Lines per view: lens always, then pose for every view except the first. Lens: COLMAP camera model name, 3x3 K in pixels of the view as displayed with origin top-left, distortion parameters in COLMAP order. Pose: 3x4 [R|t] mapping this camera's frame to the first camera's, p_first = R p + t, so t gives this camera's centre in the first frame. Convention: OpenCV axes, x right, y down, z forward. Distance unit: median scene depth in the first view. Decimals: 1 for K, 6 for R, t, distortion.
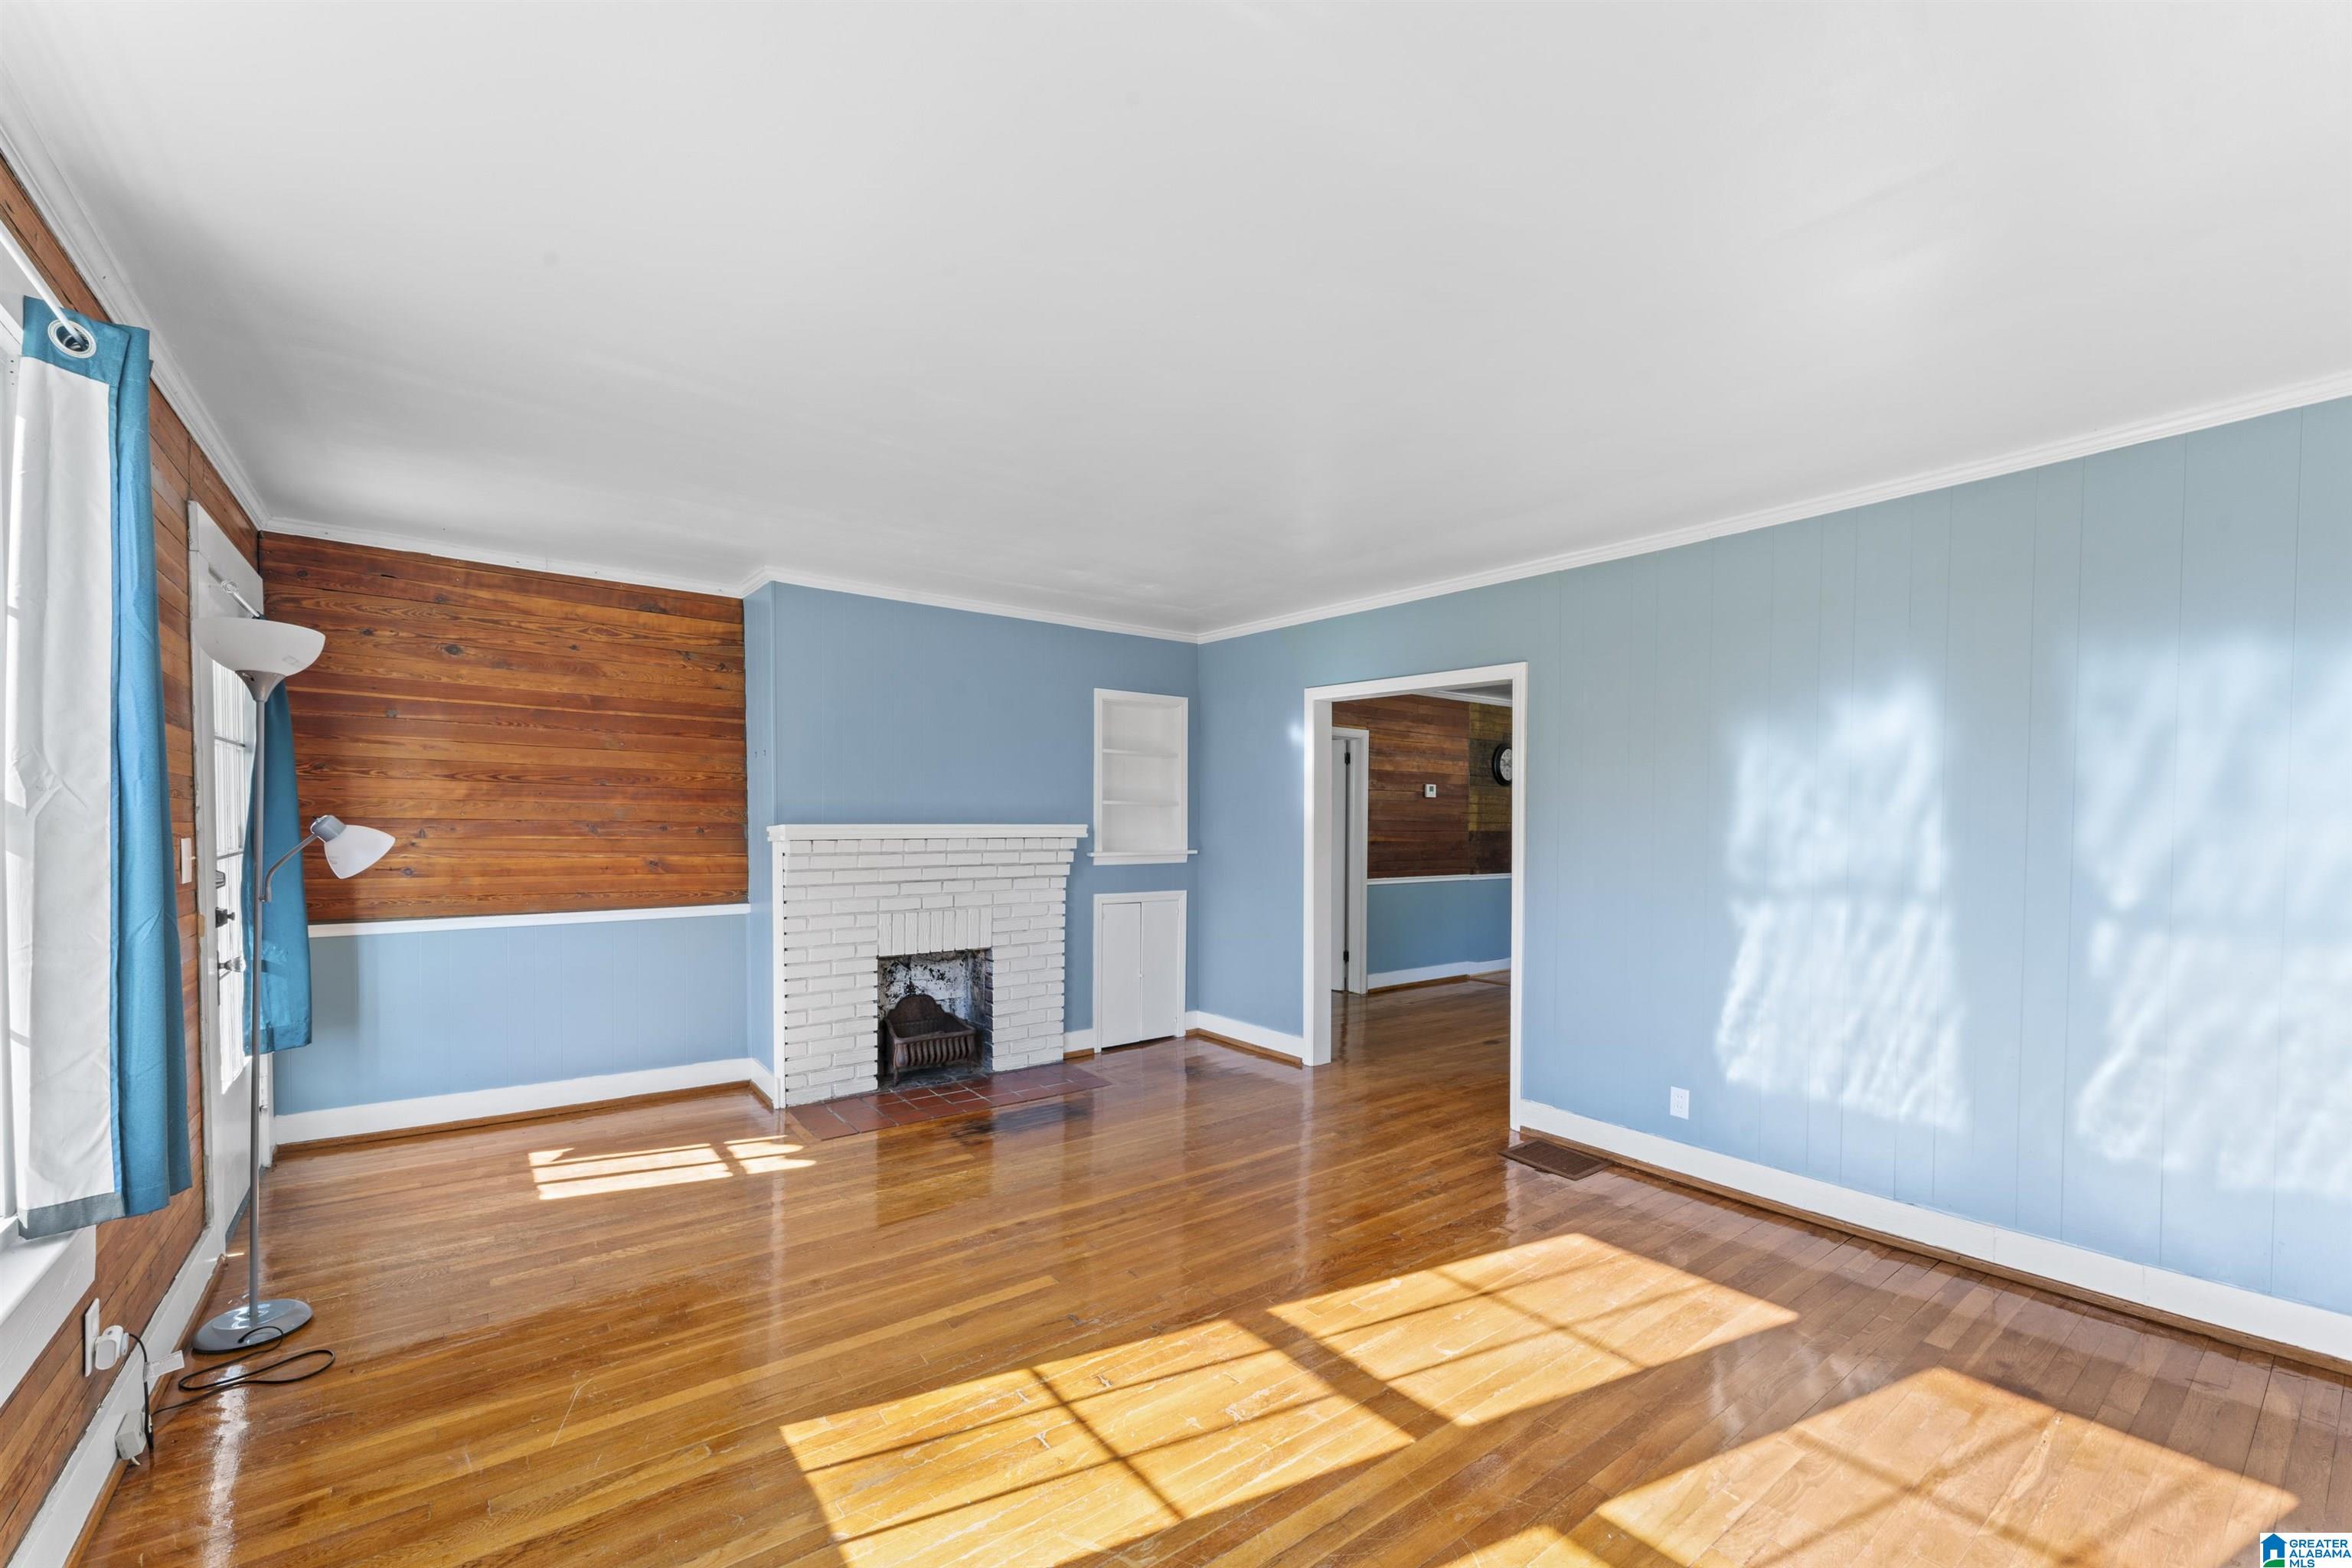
lens RADIAL K [[956.8, 0, 1171.4], [0, 956.8, 817.7], [0, 0, 1]] dist [0.008739, 0.000099]
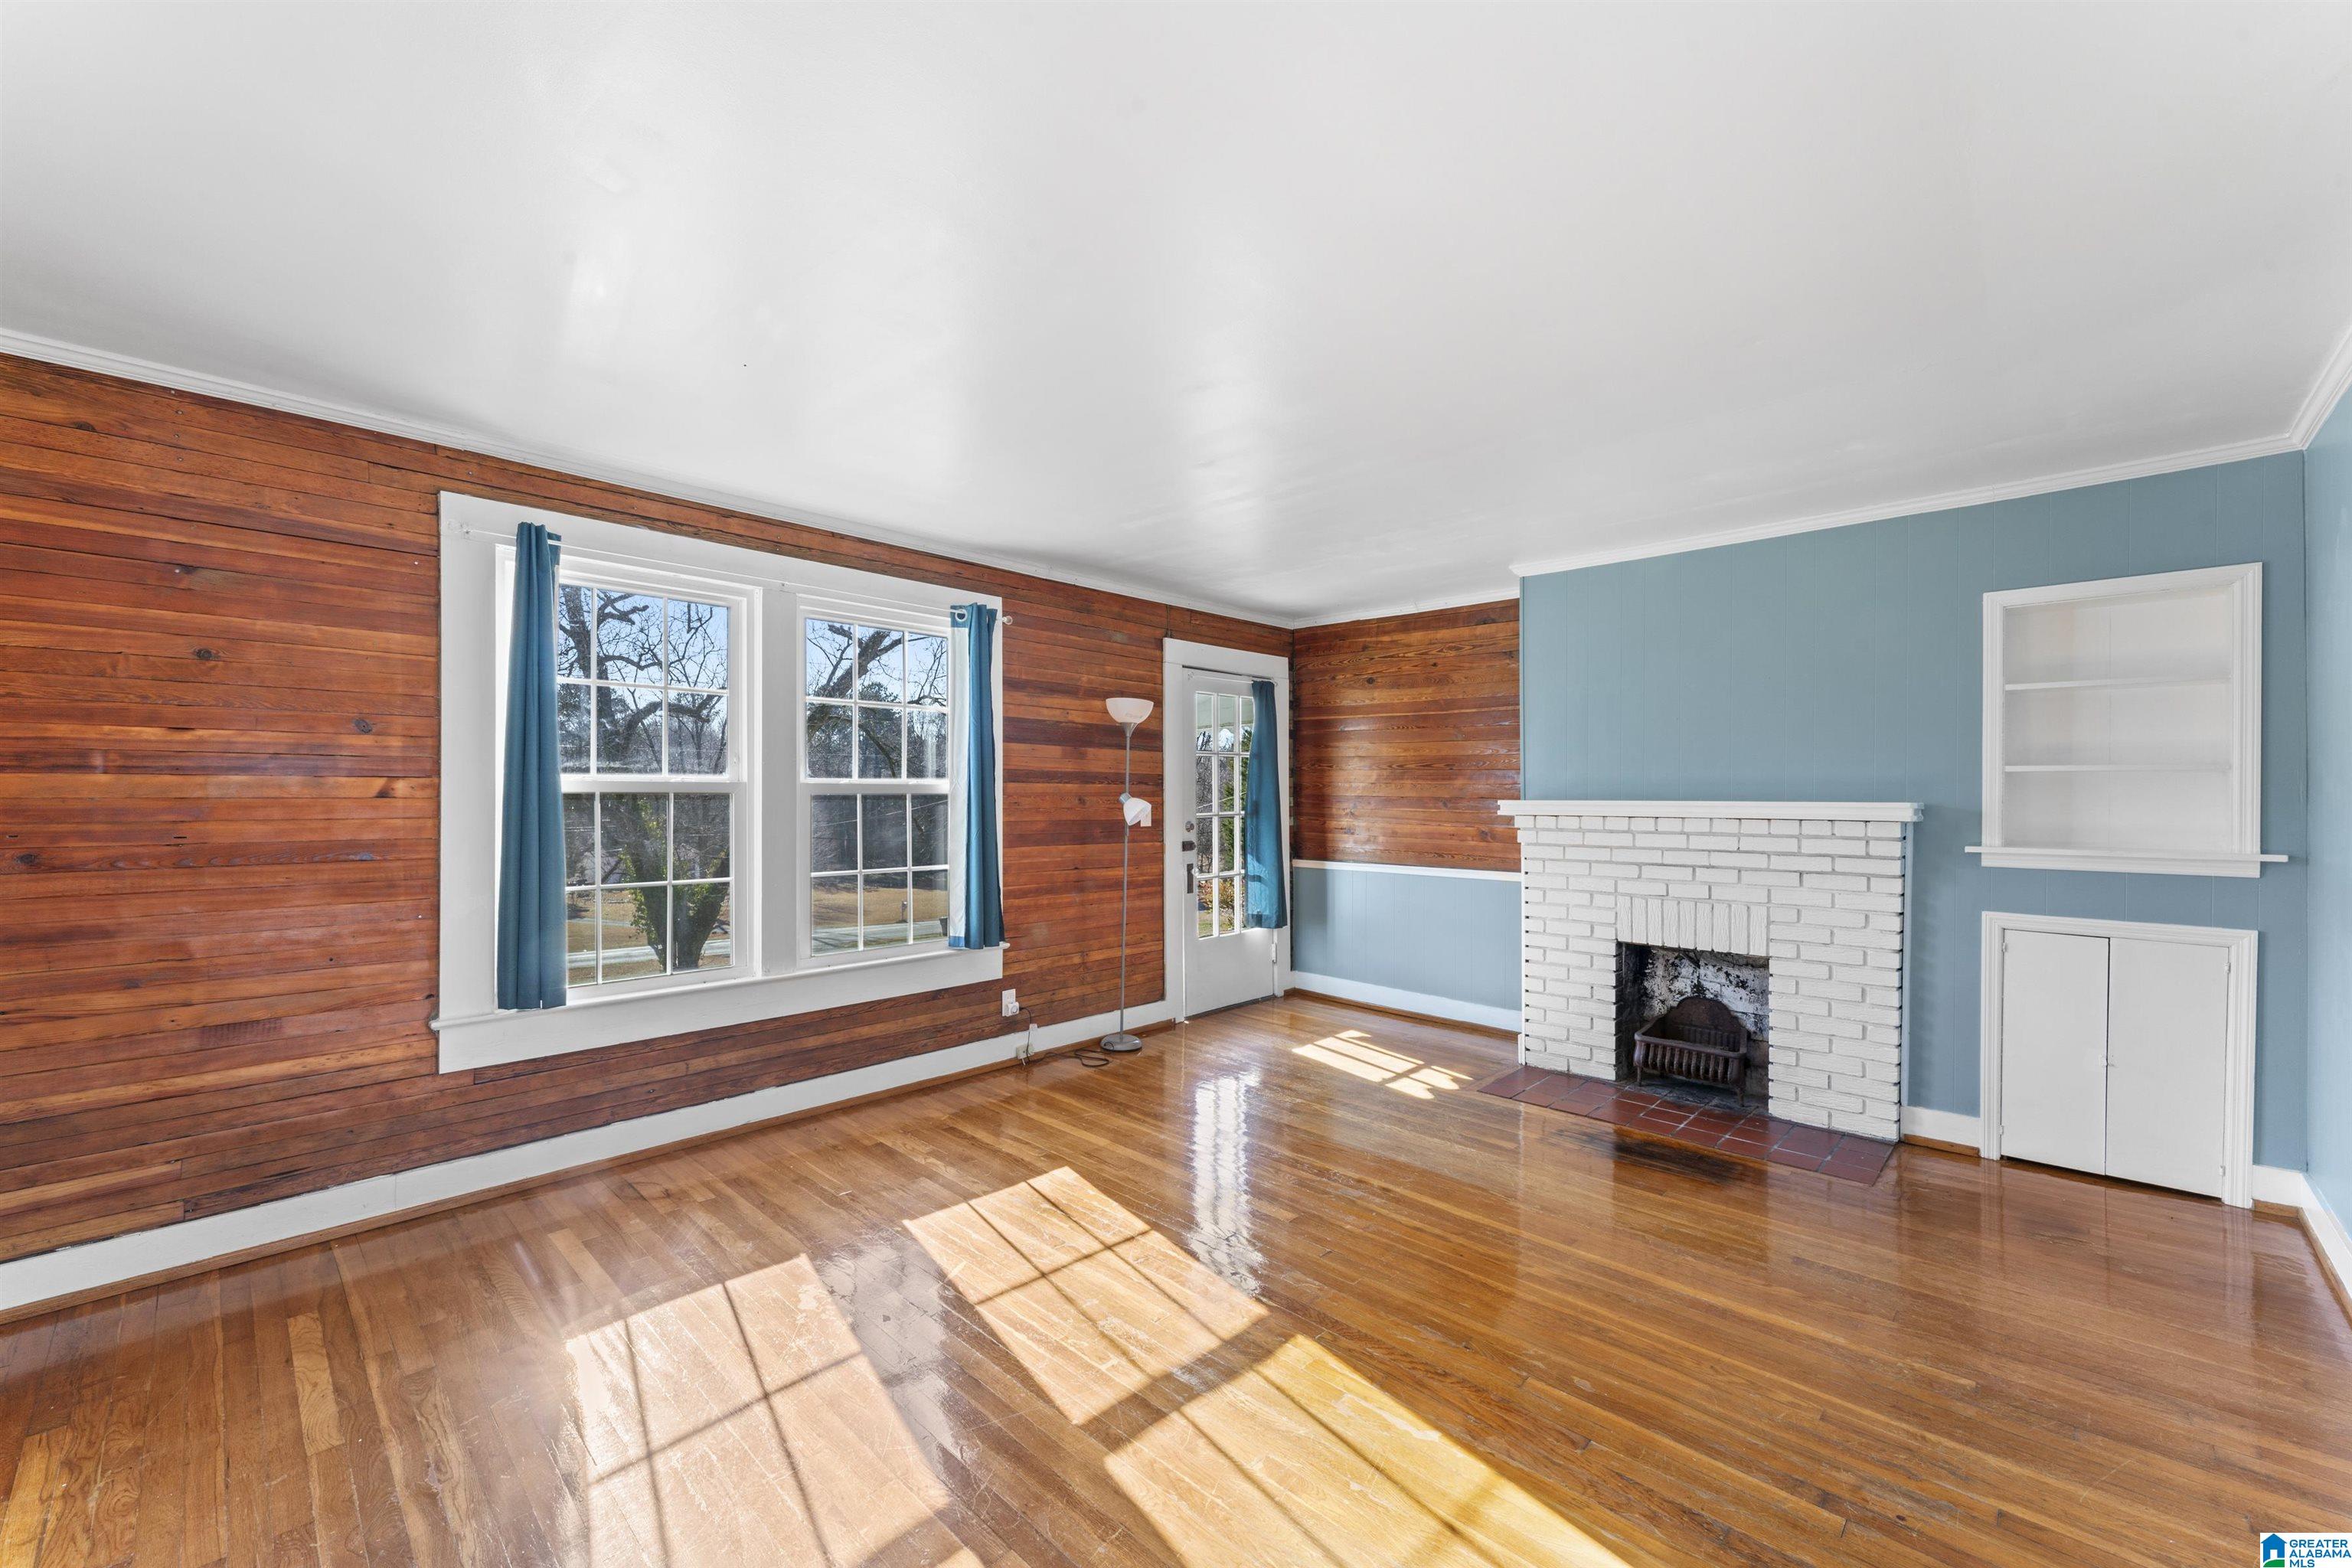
lens RADIAL K [[942.2, 0, 1176.0], [0, 942.2, 784.0], [0, 0, 1]] dist [0.006676, -0.000042]
pose [[0.157474, -0.015500, -0.987401, 0.570697], [-0.000414, 0.999876, -0.015762, 0.005250], [0.987523, 0.002891, 0.157448, 0.438701]]
